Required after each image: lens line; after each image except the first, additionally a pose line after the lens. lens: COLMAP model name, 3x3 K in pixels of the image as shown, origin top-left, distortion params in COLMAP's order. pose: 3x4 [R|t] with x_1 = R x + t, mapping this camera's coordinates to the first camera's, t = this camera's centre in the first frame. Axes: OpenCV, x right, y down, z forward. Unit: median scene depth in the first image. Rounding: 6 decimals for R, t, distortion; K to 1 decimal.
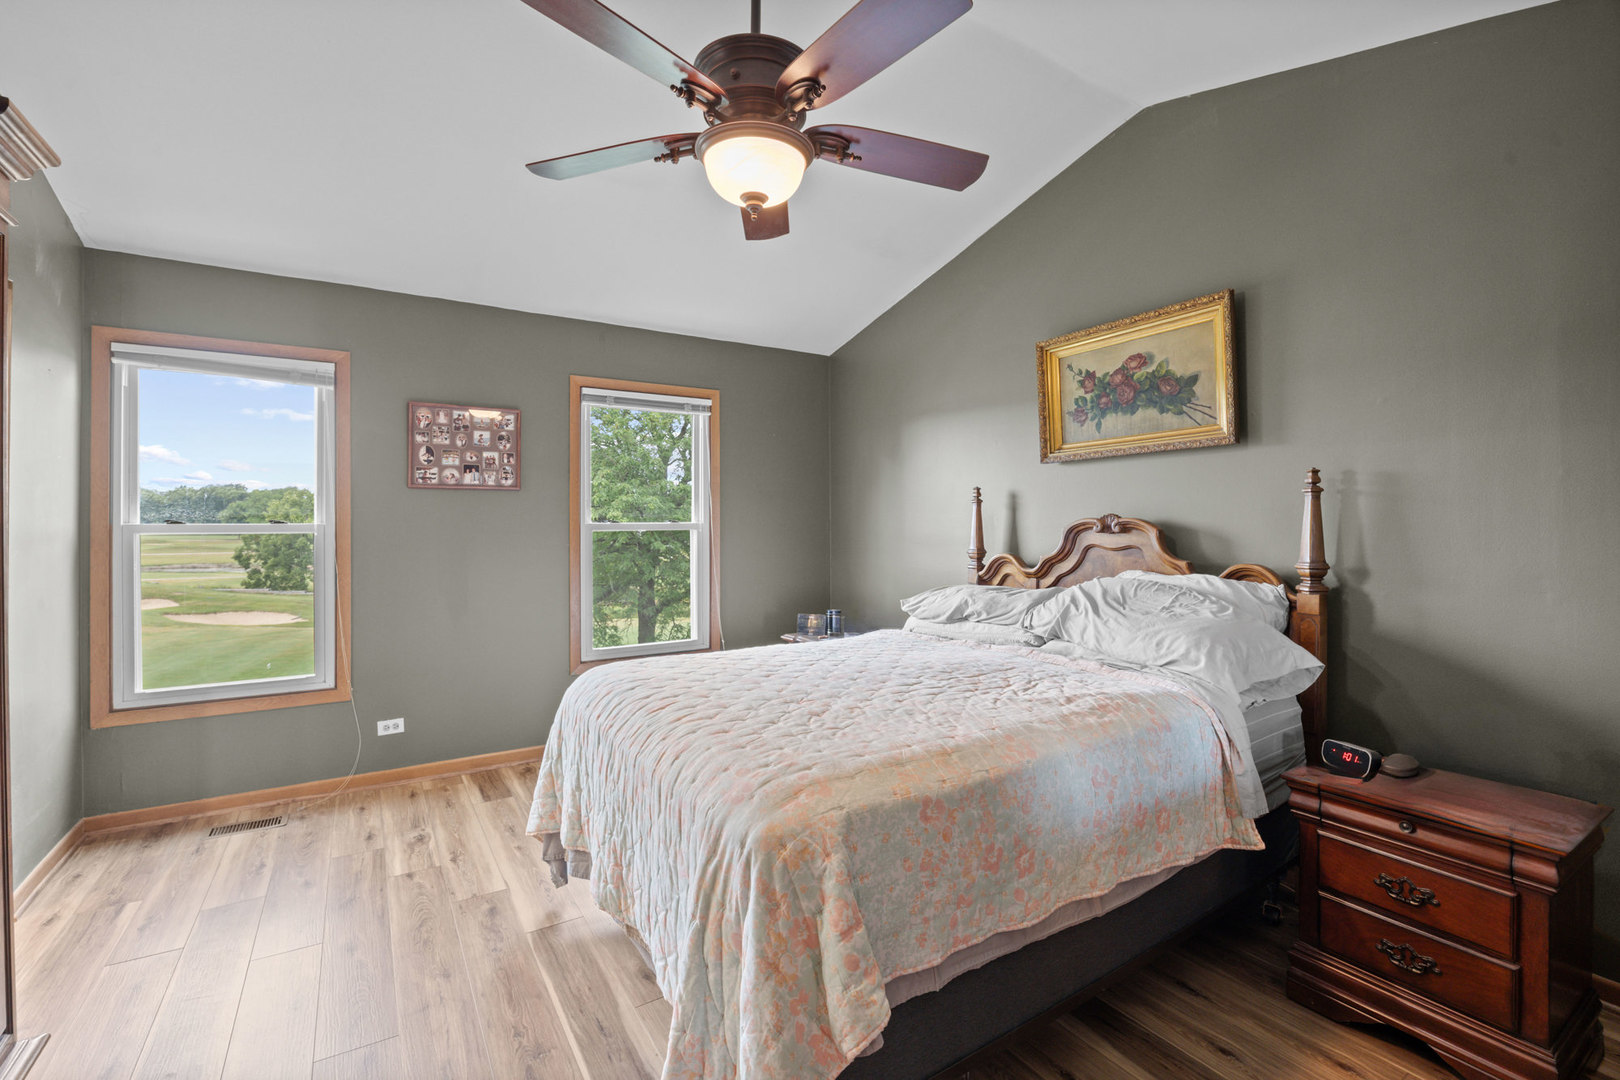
lens RADIAL K [[701.4, 0, 800.9], [0, 701.4, 534.0], [0, 0, 1]] dist [-0.003008, -0.000167]
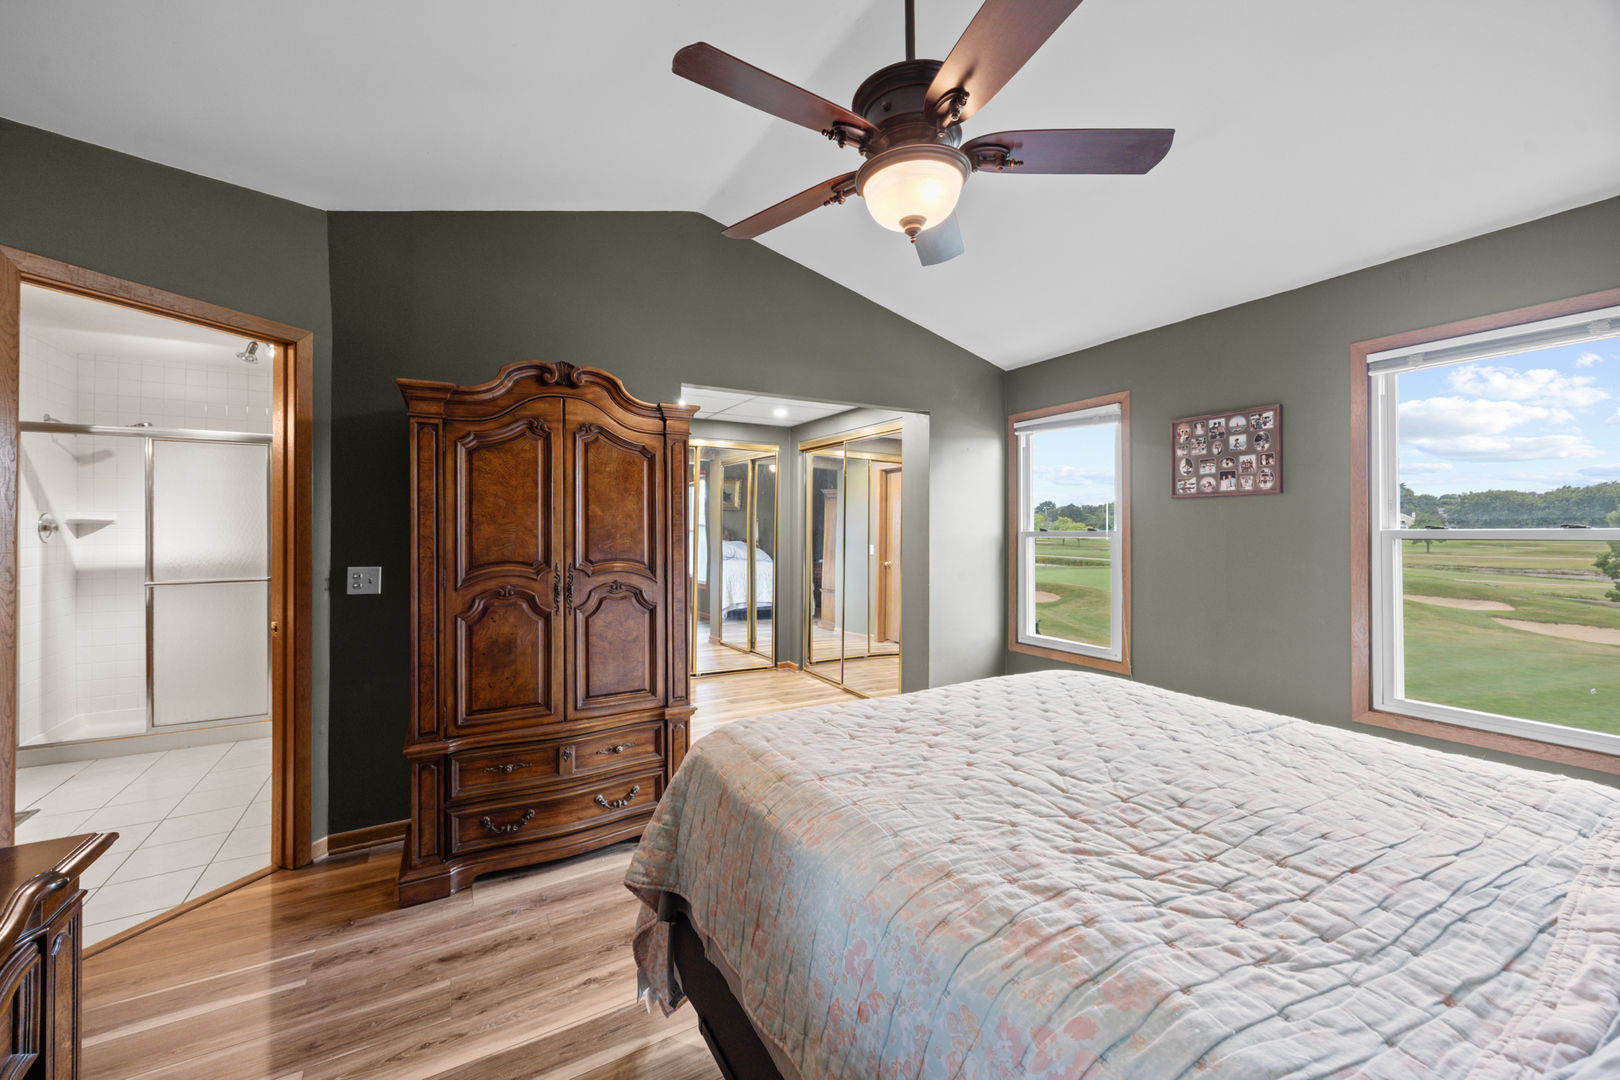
lens RADIAL K [[632.9, 0, 803.9], [0, 632.9, 528.8], [0, 0, 1]] dist [0.001645, 0.000077]
pose [[-0.032746, -0.000055, -0.999464, 0.444222], [-0.011158, 0.999938, 0.000311, -0.011130], [0.999401, 0.011162, -0.032745, 0.436182]]
